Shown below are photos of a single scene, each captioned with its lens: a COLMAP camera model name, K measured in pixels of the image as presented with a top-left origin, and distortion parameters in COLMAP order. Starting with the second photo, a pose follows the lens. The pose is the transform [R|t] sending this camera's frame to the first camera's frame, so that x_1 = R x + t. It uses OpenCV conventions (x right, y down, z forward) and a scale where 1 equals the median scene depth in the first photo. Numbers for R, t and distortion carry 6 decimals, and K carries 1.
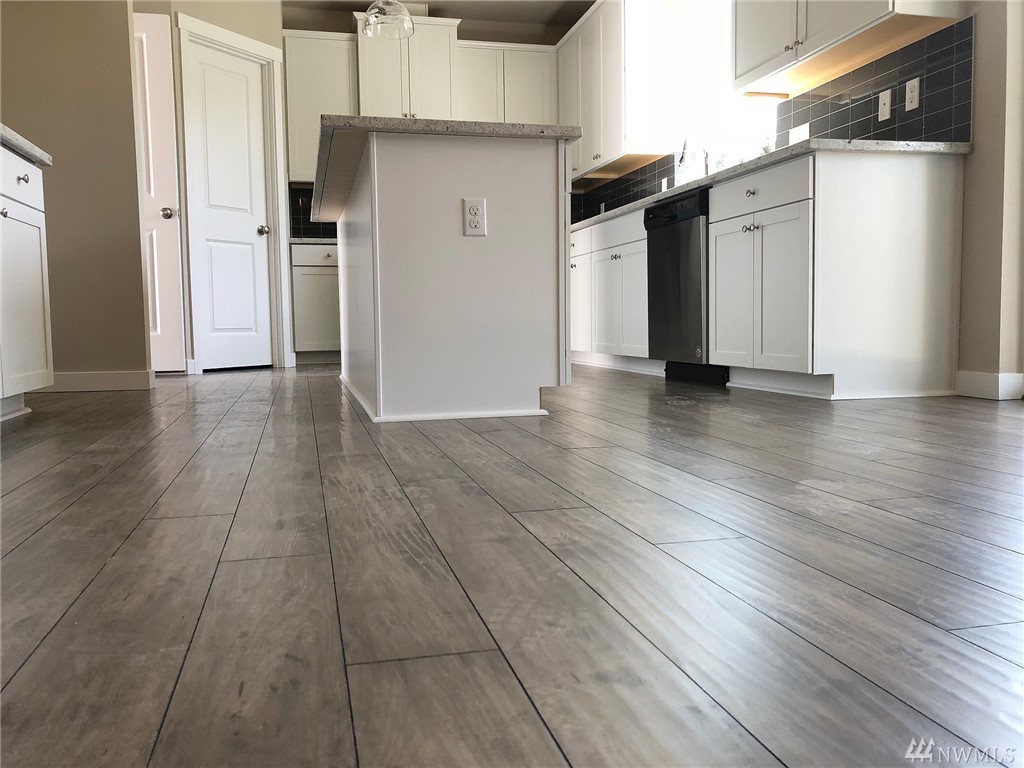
lens RADIAL K [[840.2, 0, 512.4], [0, 840.2, 377.8], [0, 0, 1]] dist [0.027054, -0.012414]
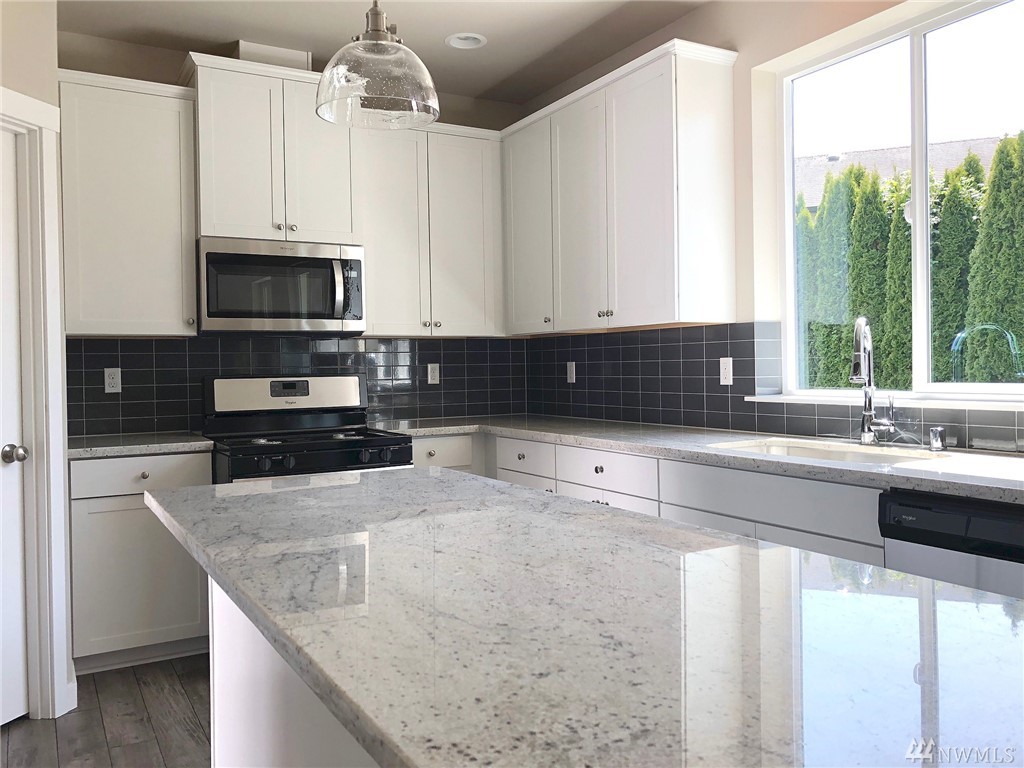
lens RADIAL K [[840.2, 0, 516.1], [0, 840.2, 374.0], [0, 0, 1]] dist [0.027054, -0.012414]
pose [[0.963114, -0.002499, 0.269081, -0.142514], [0.020435, 0.997748, -0.063878, -0.184842], [-0.268315, 0.067021, 0.960997, 0.429009]]
